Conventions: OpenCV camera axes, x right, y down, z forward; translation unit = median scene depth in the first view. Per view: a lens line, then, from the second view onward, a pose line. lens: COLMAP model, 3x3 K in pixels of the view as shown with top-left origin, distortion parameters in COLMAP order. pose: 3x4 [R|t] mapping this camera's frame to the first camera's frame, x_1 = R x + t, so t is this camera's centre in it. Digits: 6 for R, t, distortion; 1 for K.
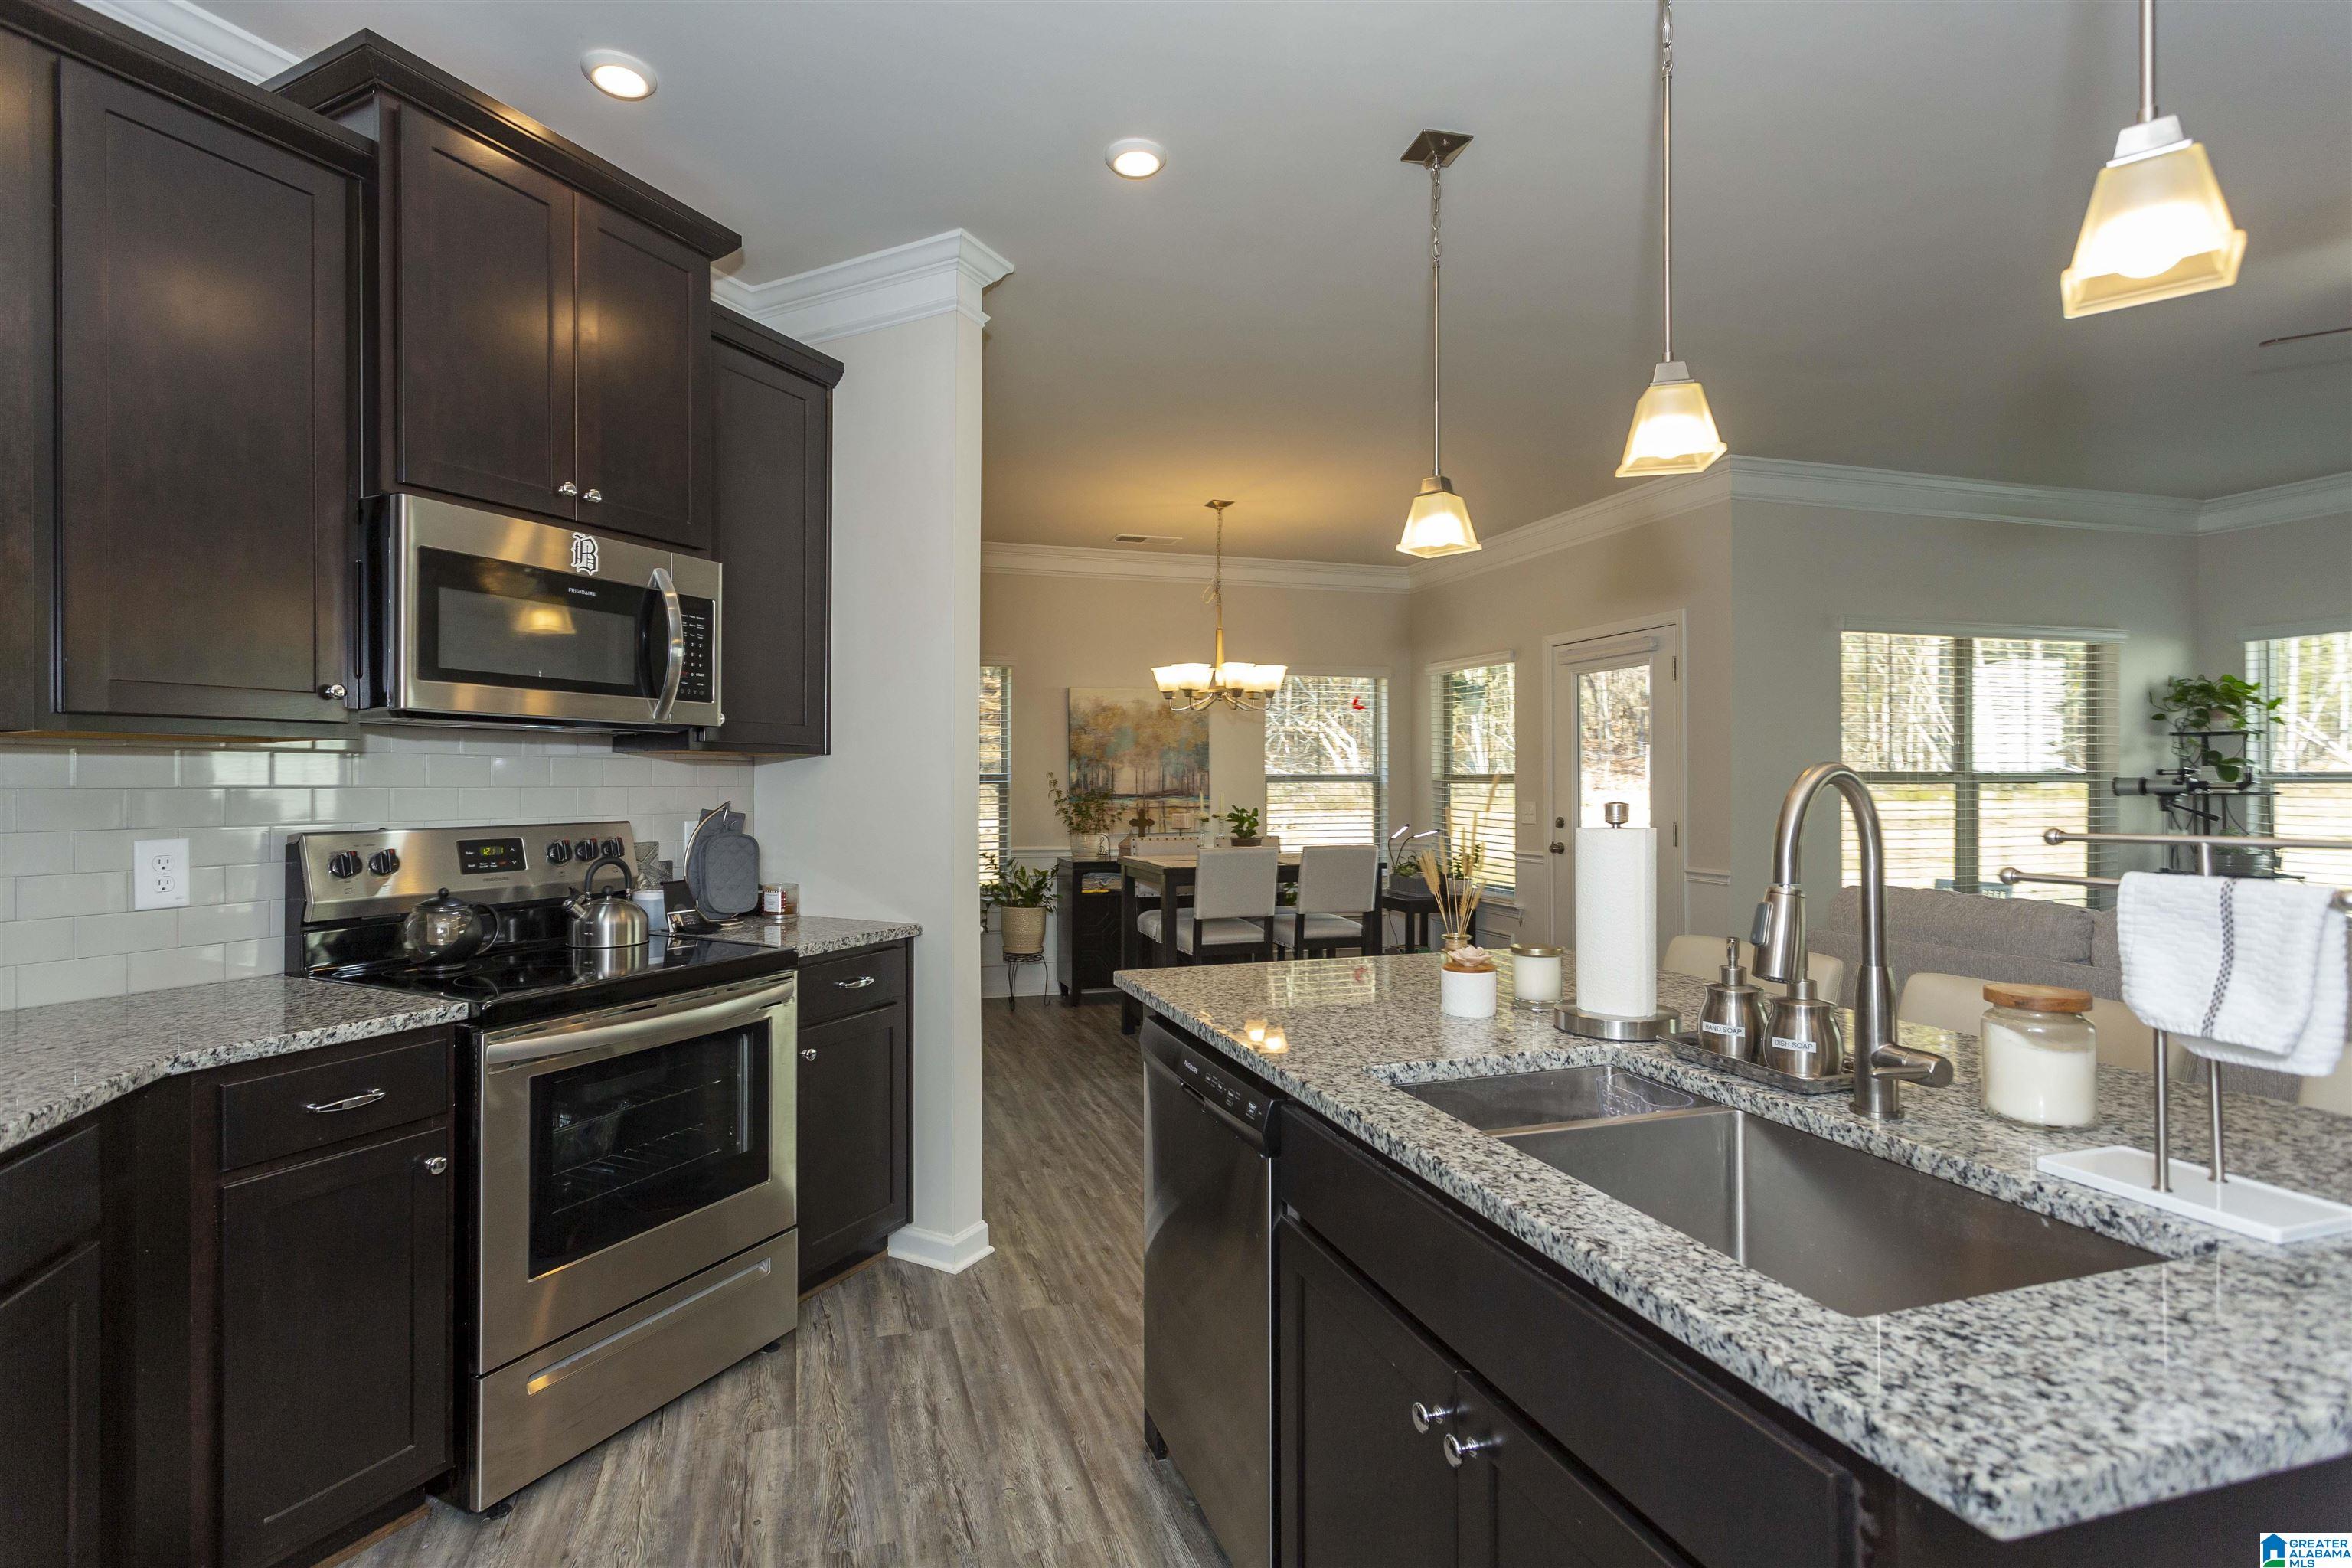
lens RADIAL K [[1127.3, 0, 1143.7], [0, 1127.3, 774.9], [0, 0, 1]] dist [0.000338, 0.002384]
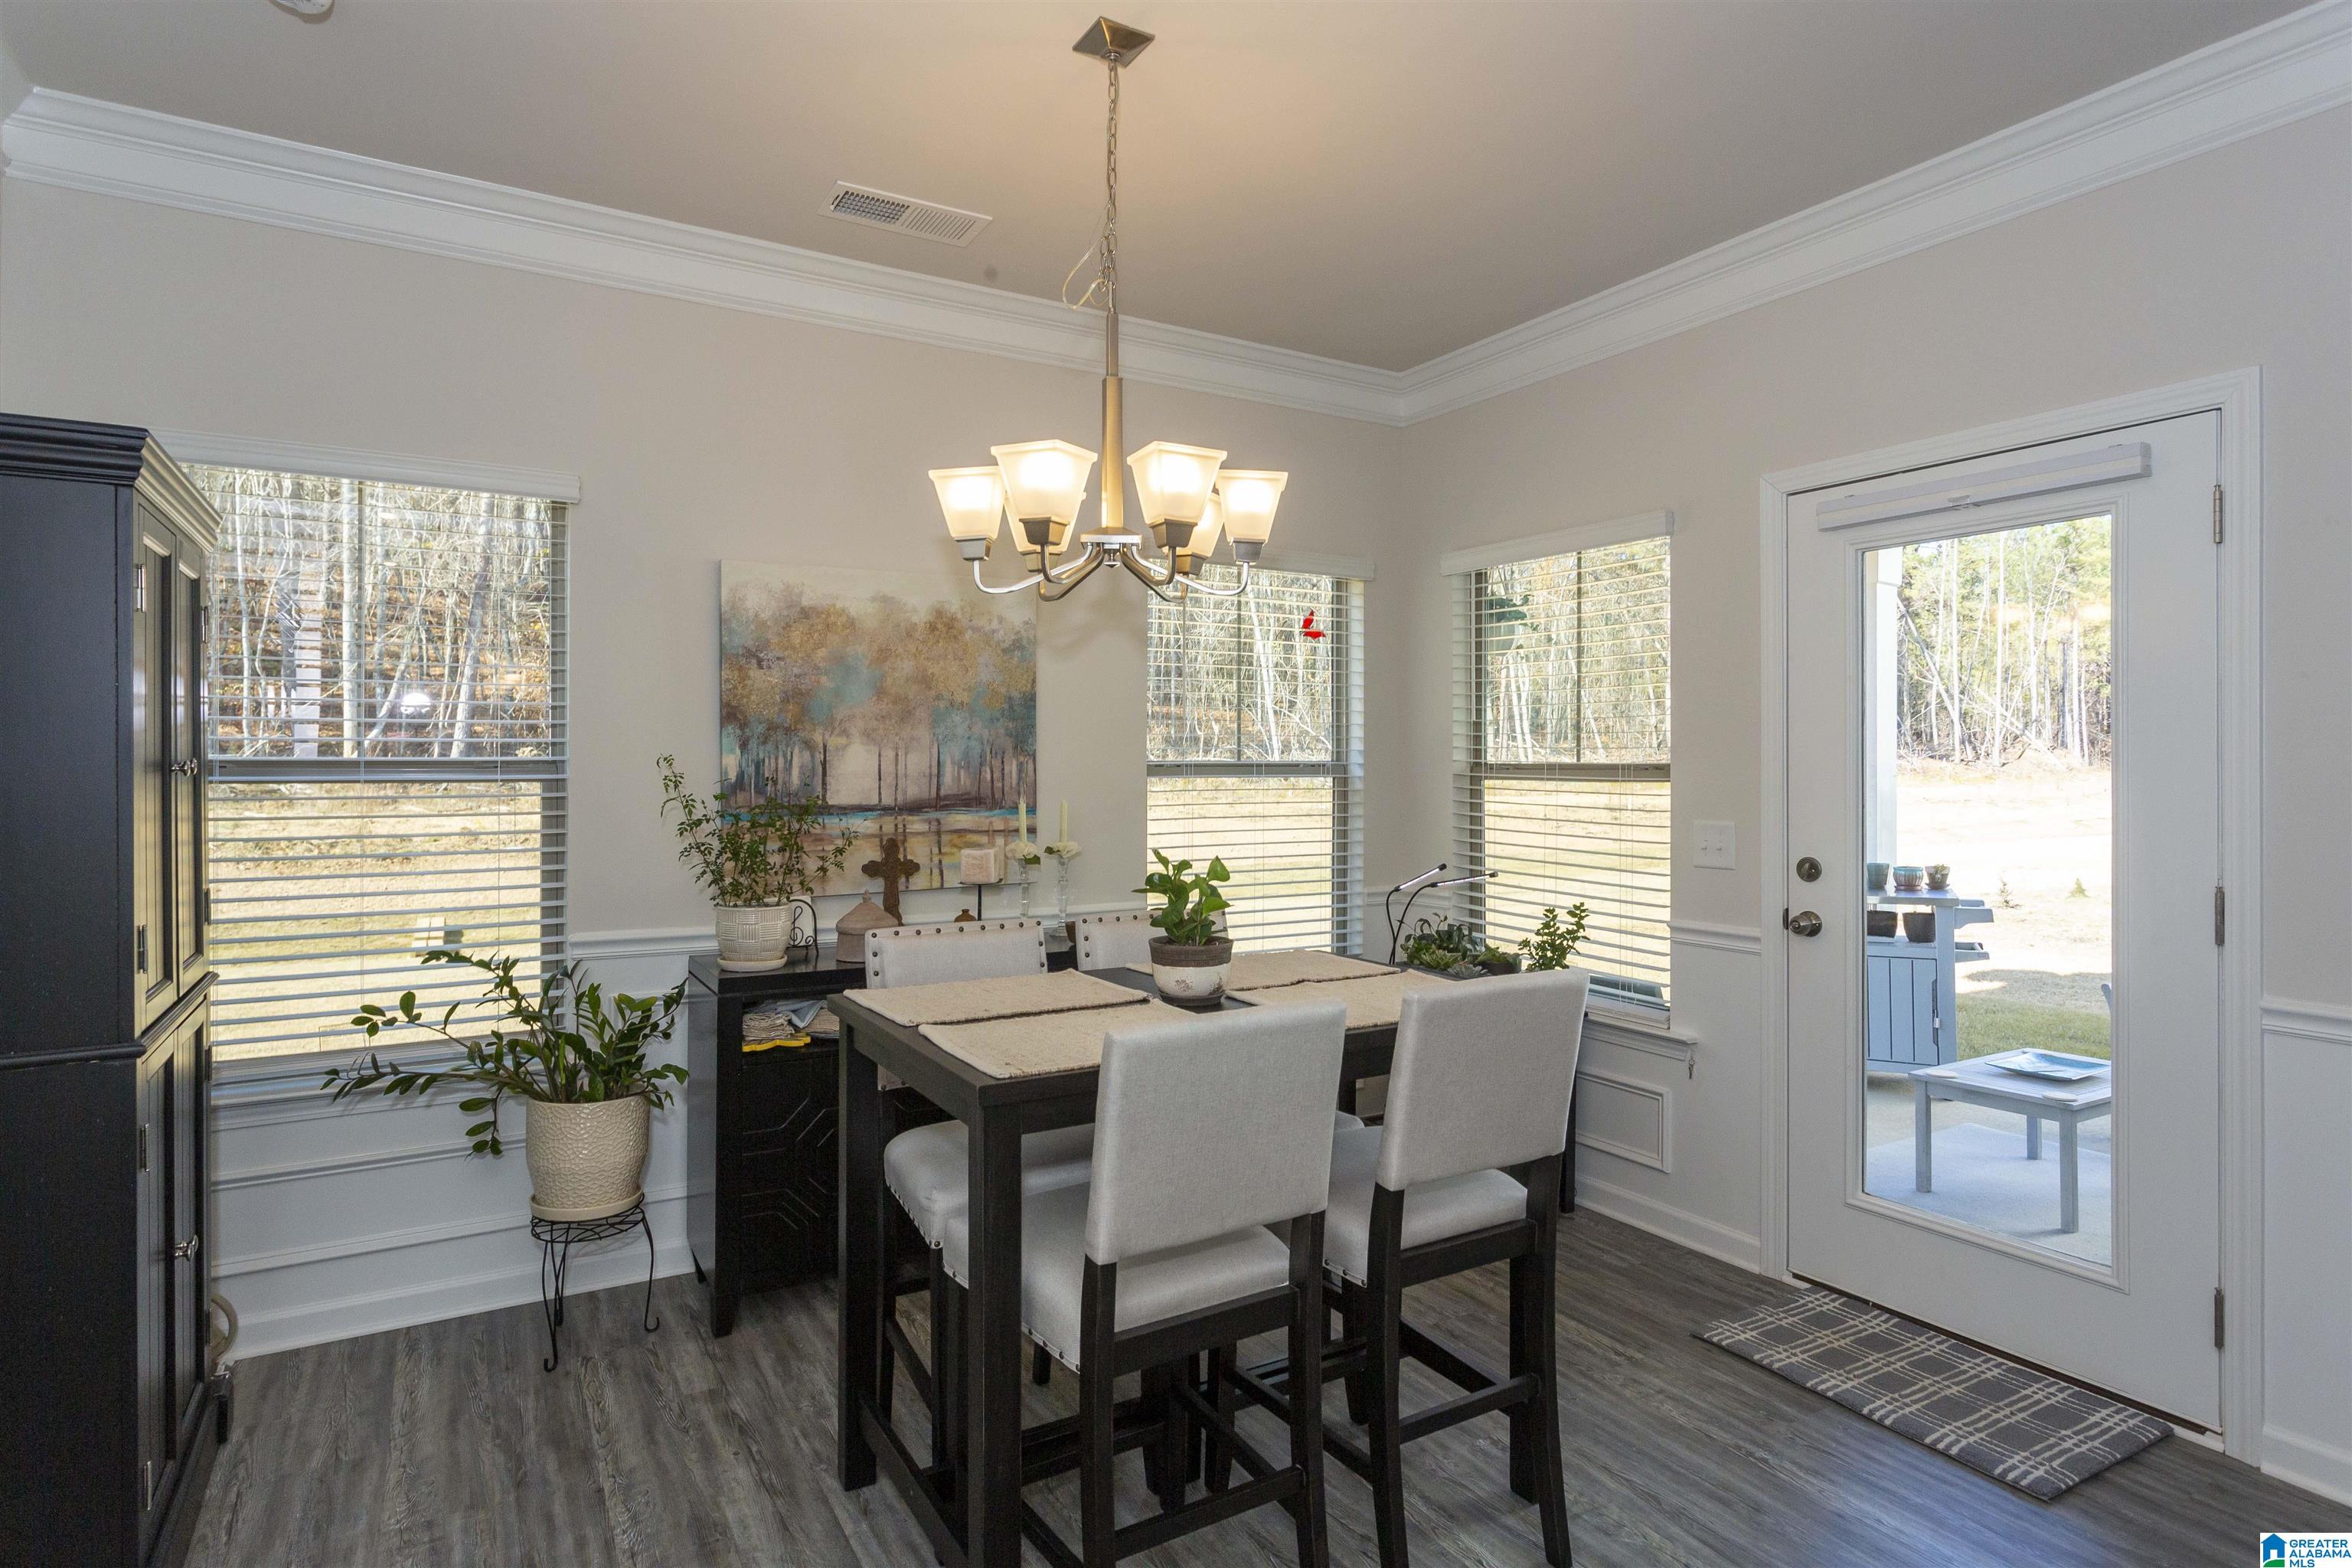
lens RADIAL K [[1249.9, 0, 1160.5], [0, 1249.9, 766.5], [0, 0, 1]] dist [-0.002429, -0.000332]
pose [[0.975044, 0.003223, 0.221989, -0.009167], [-0.004742, 0.999969, 0.006311, -0.002177], [-0.221962, -0.007206, 0.975029, 0.595614]]
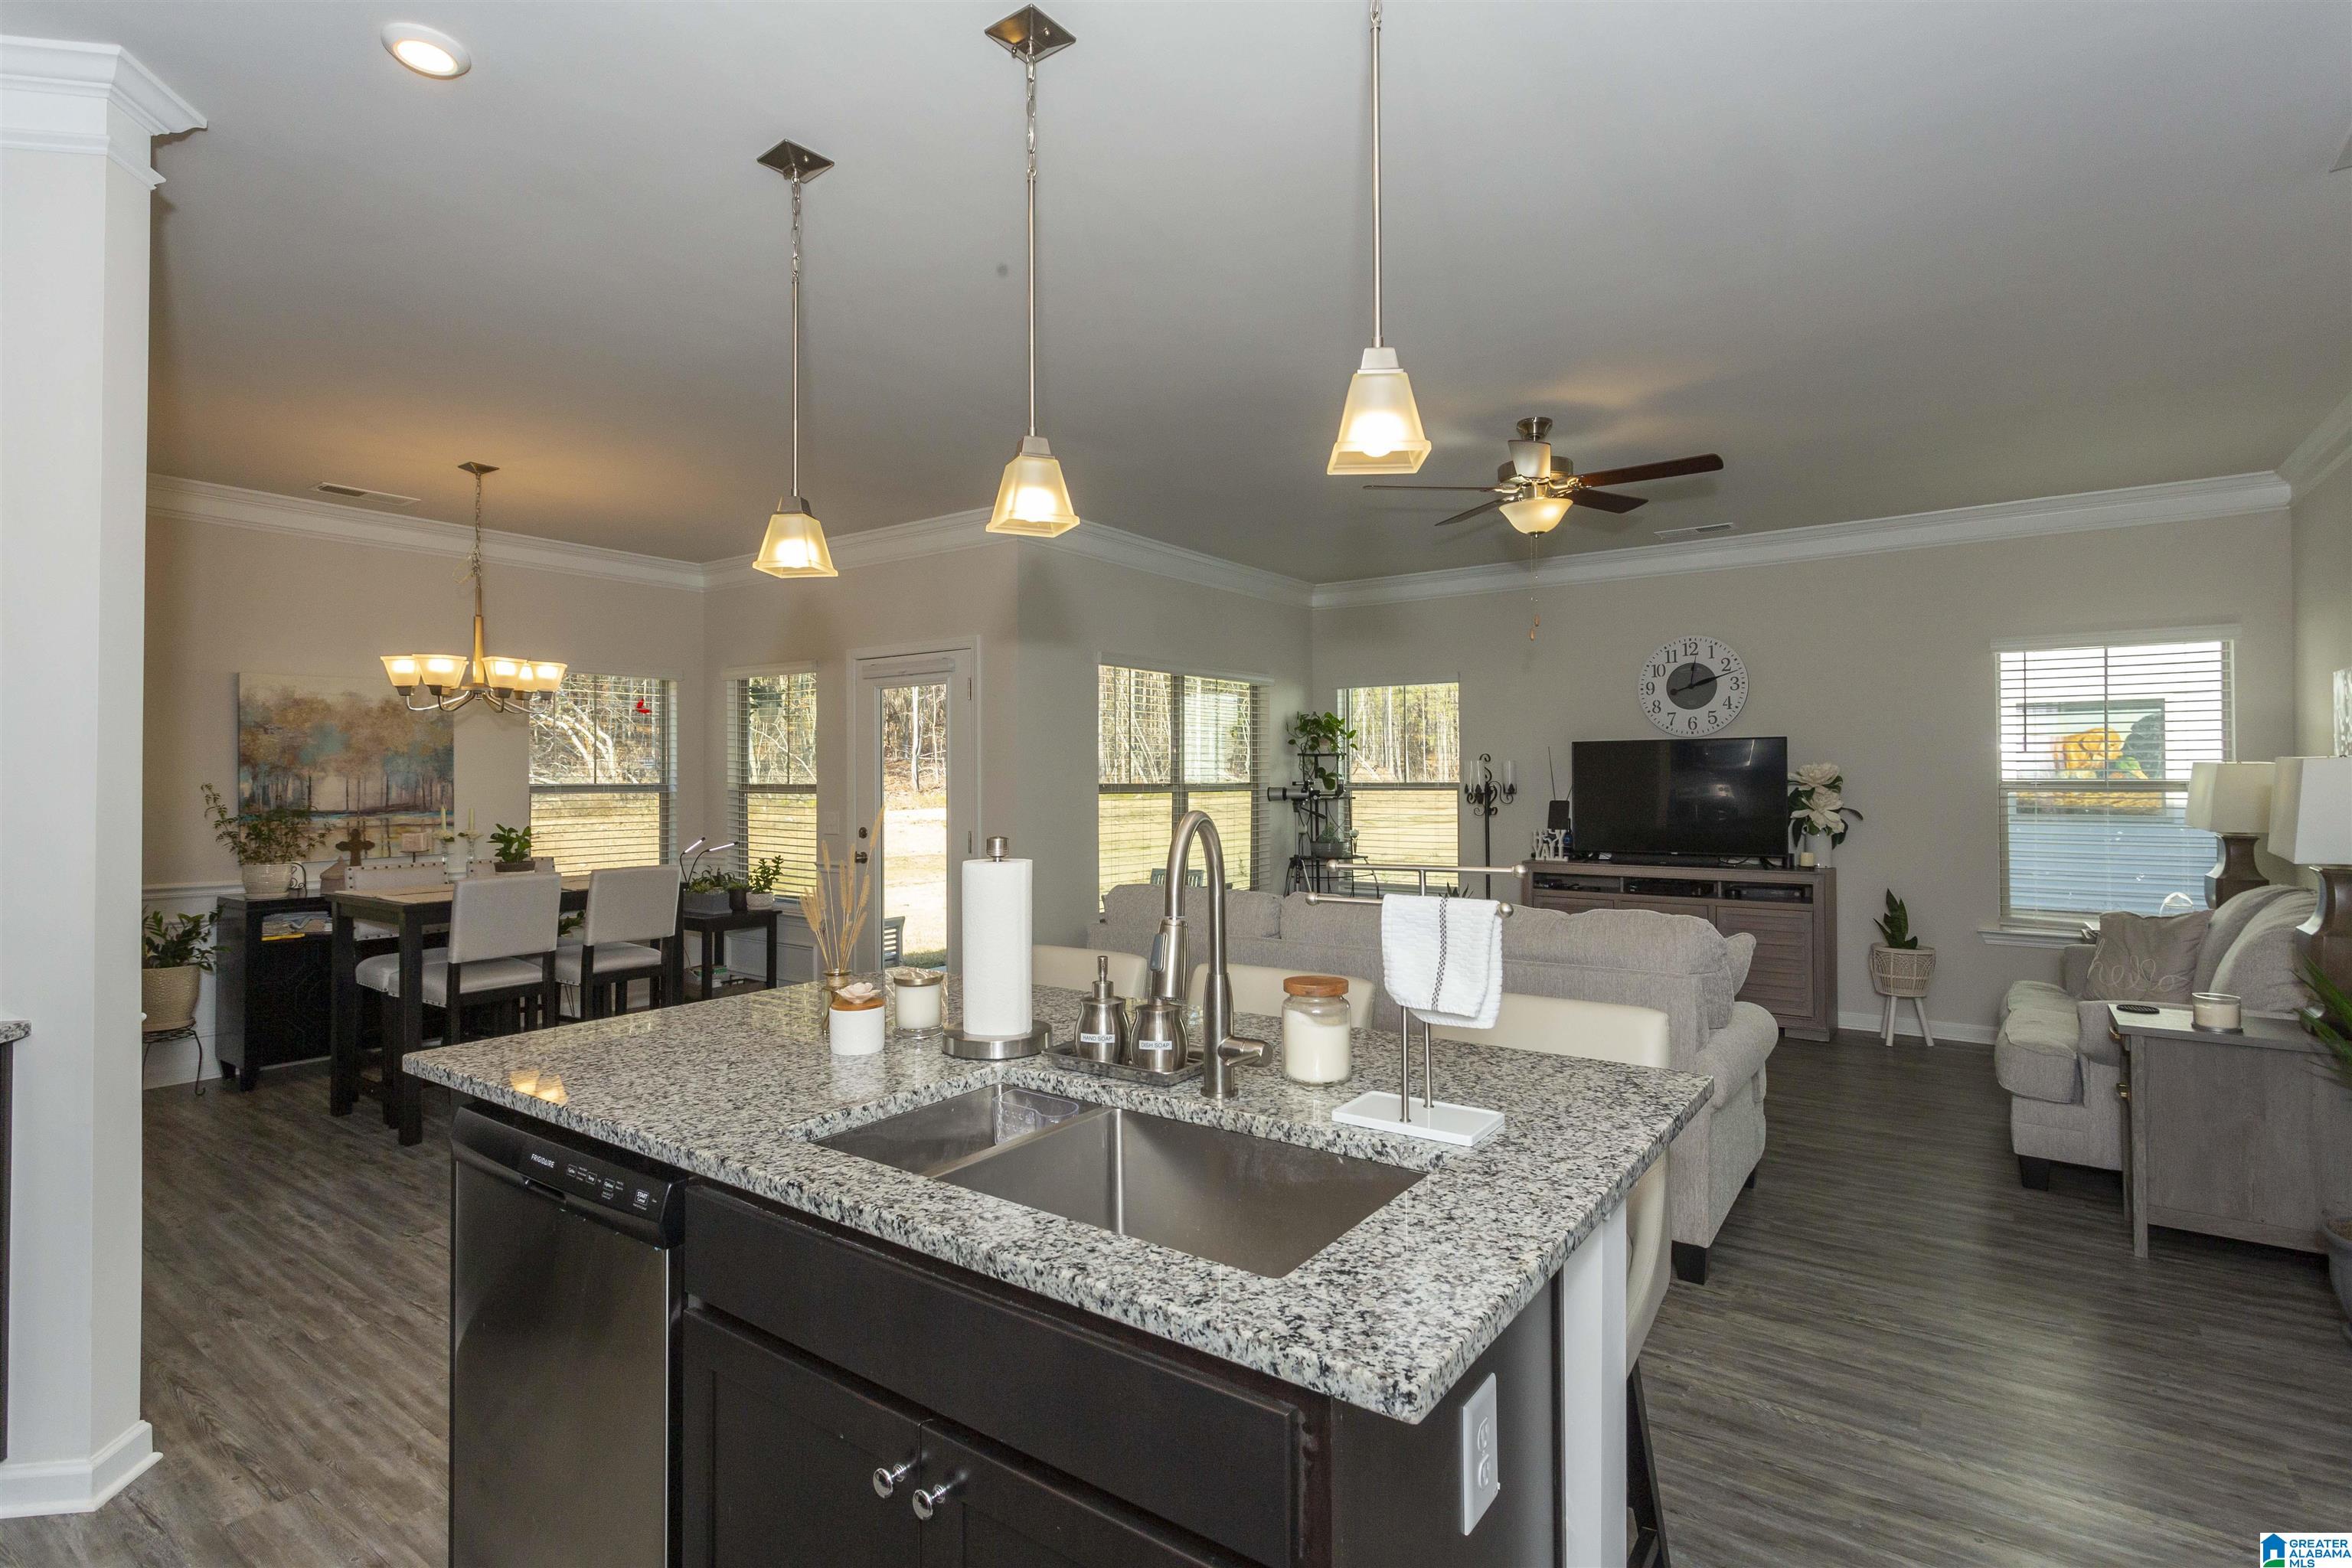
lens RADIAL K [[1133.9, 0, 1170.5], [0, 1133.9, 766.1], [0, 0, 1]] dist [0.001625, 0.001256]
pose [[0.797089, 0.006982, 0.603821, -0.032927], [-0.002466, 0.999962, -0.008306, -0.010894], [-0.603856, 0.005132, 0.797077, 0.009771]]
